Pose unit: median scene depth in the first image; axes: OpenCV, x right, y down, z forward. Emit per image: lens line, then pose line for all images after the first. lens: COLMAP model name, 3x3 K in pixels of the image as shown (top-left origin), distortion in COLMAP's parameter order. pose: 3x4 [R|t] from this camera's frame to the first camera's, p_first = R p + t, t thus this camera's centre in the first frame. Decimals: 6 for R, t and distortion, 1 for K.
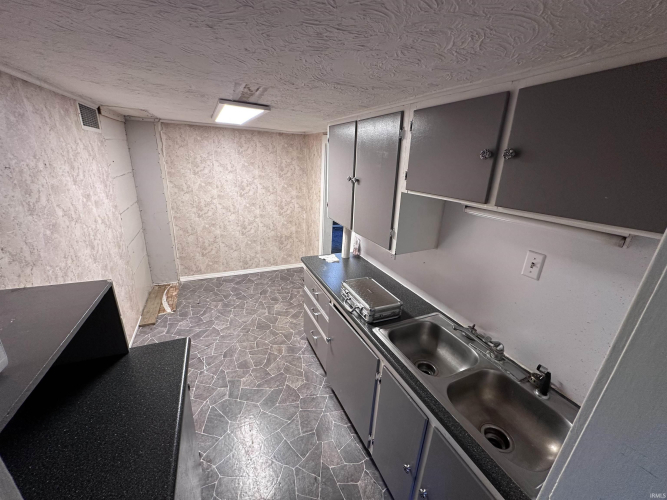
lens RADIAL K [[266.9, 0, 333.5], [0, 266.9, 250.0], [0, 0, 1]] dist [-0.000632, -0.000056]
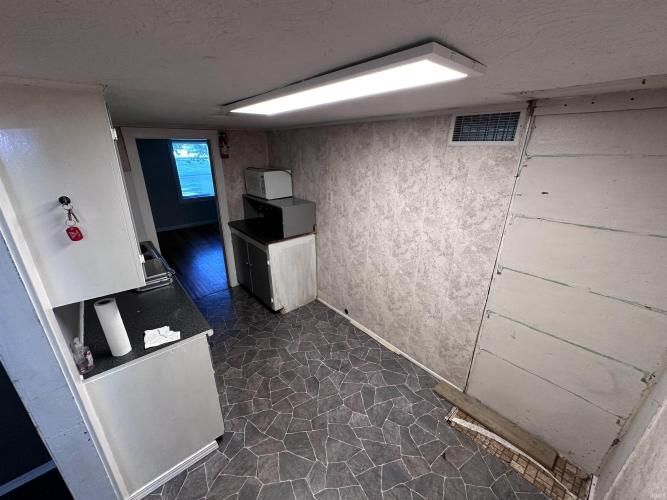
lens RADIAL K [[266.9, 0, 333.5], [0, 266.9, 250.0], [0, 0, 1]] dist [-0.000632, -0.000056]
pose [[-0.955300, 0.049059, -0.291541, -0.231595], [-0.147026, 0.776704, 0.612466, -0.568542], [0.256488, 0.627953, -0.734772, 1.506617]]
